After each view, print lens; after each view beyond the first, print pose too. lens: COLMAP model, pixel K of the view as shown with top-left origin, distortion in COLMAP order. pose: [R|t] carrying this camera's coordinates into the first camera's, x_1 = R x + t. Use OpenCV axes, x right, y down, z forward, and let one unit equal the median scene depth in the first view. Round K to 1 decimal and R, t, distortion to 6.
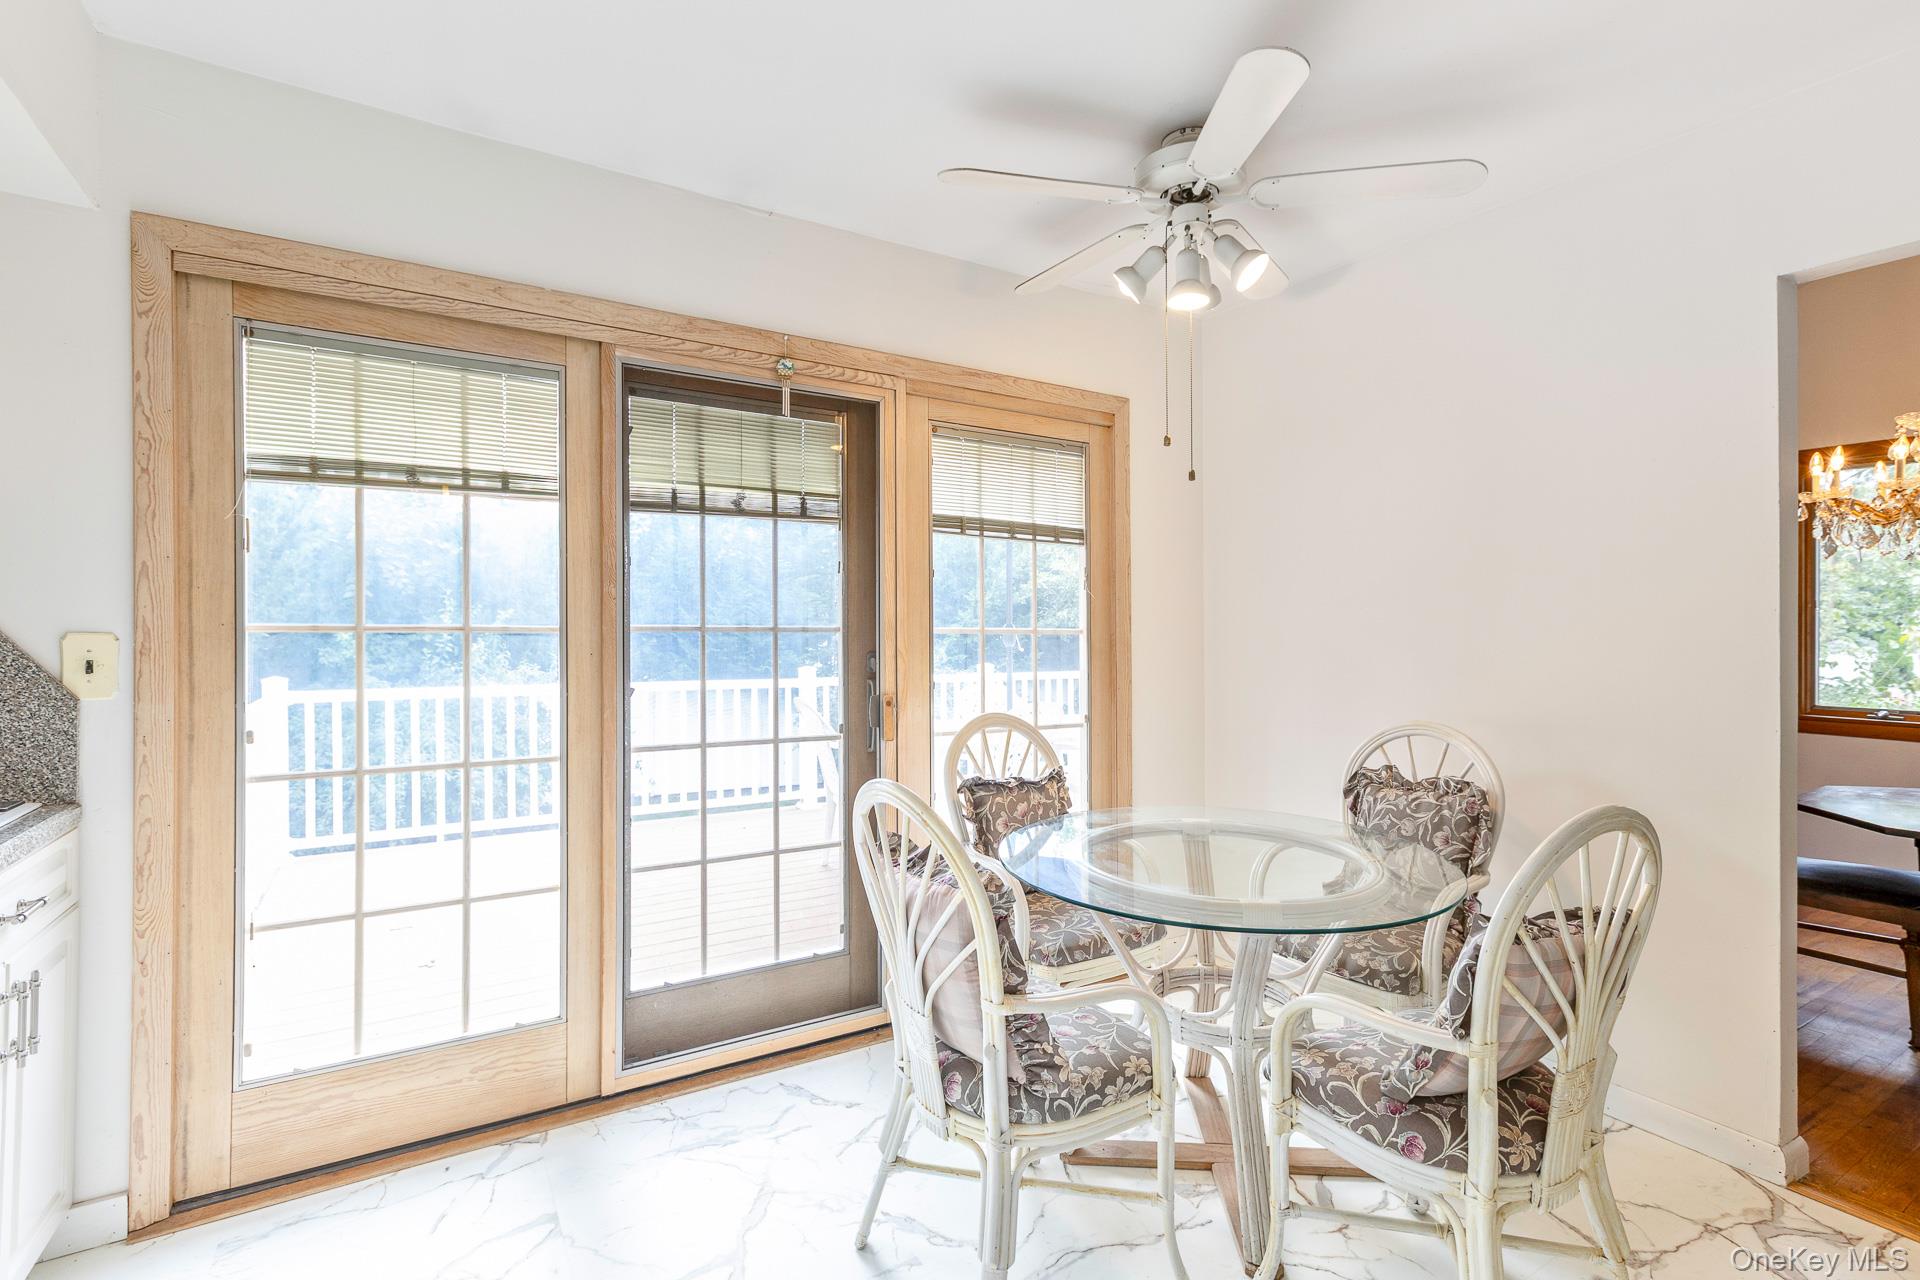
lens RADIAL K [[842.9, 0, 961.9], [0, 842.9, 638.8], [0, 0, 1]] dist [0.001338, 0.000152]
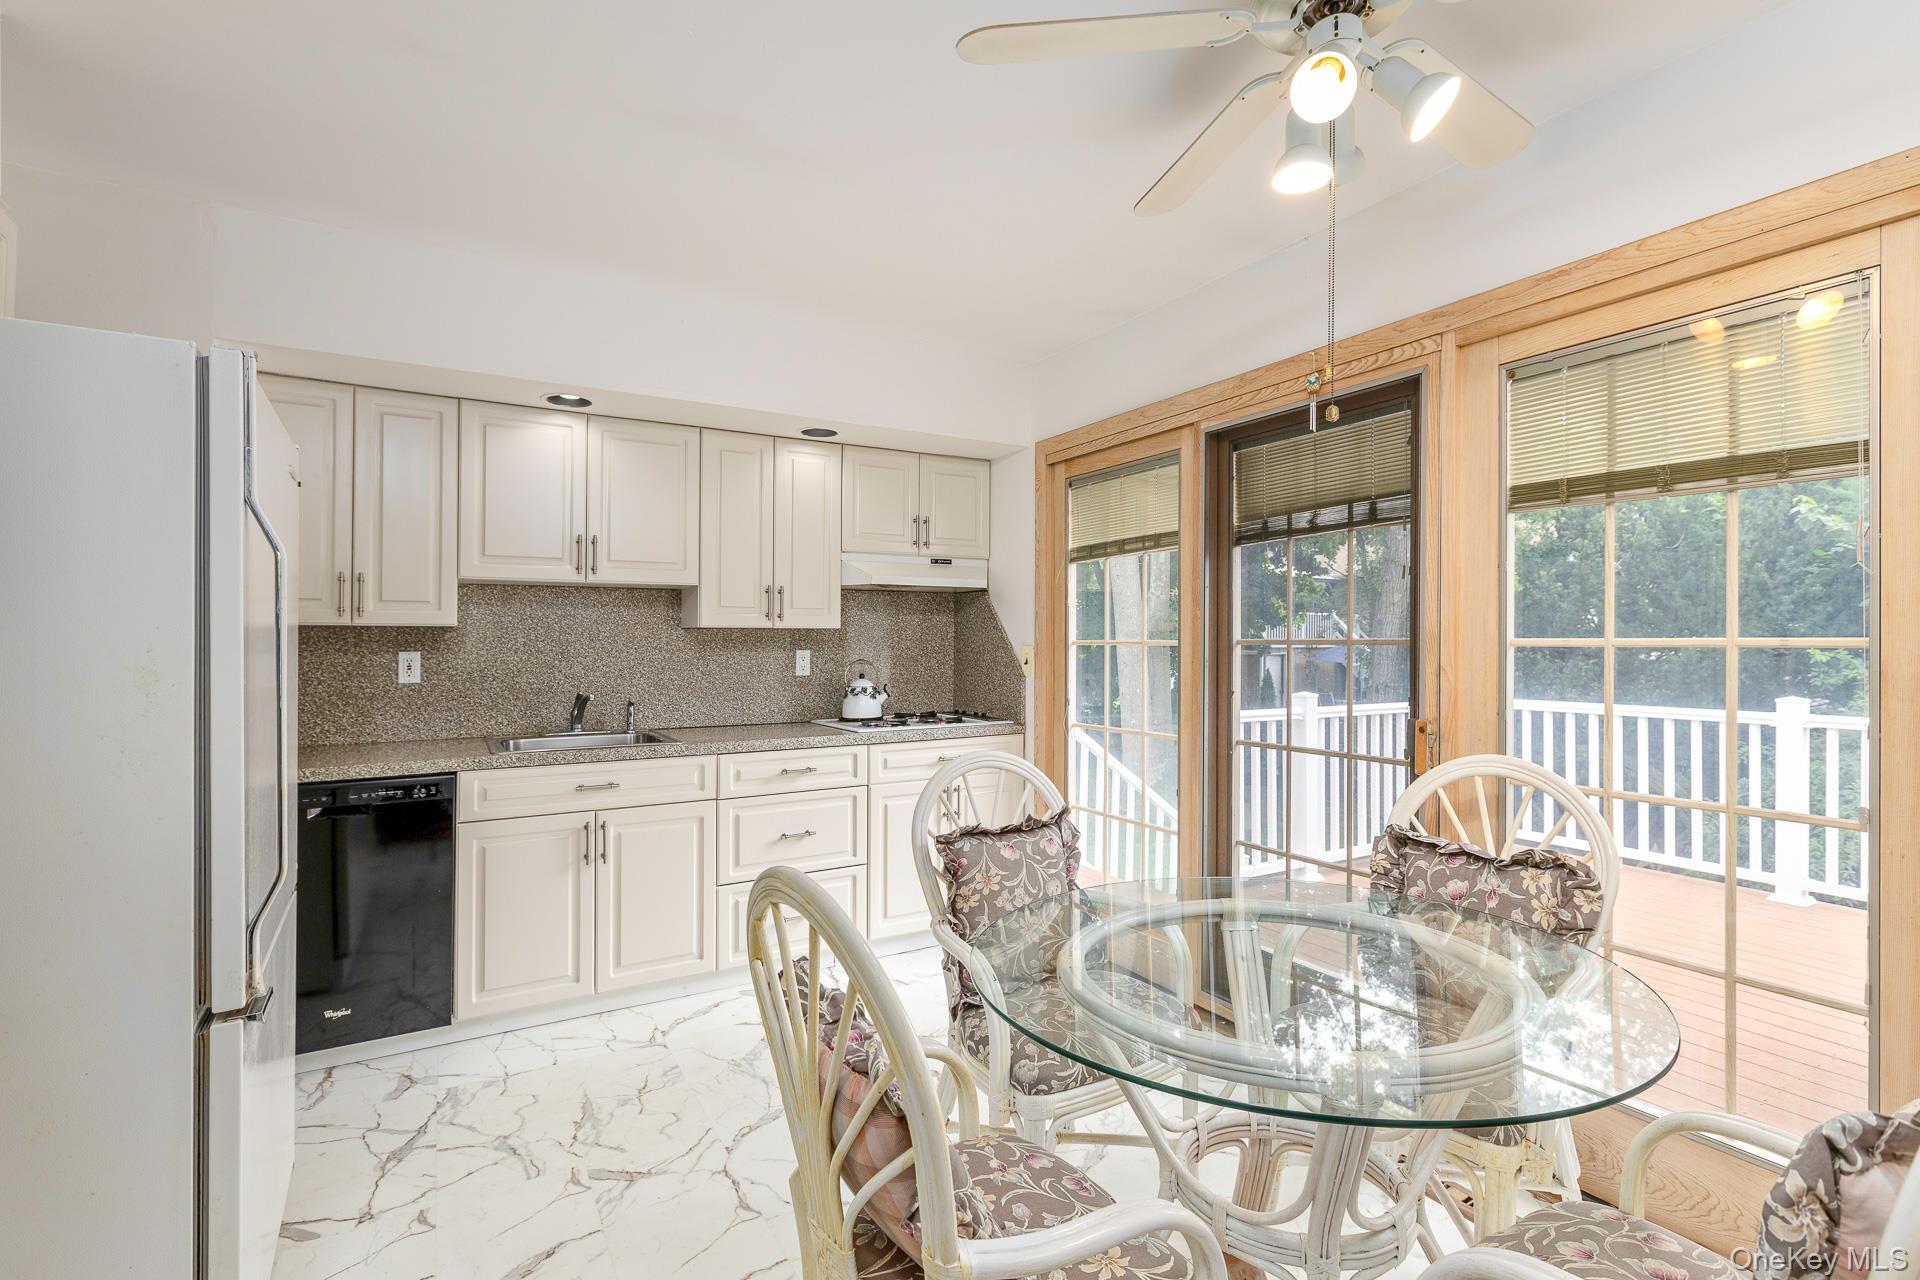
lens RADIAL K [[948.2, 0, 950.3], [0, 948.2, 640.0], [0, 0, 1]] dist [0.017657, 0.000126]
pose [[-0.034958, -0.002550, -0.999386, 1.215709], [-0.003974, 0.999989, -0.002412, -0.012973], [0.999381, 0.003887, -0.034968, 0.781802]]
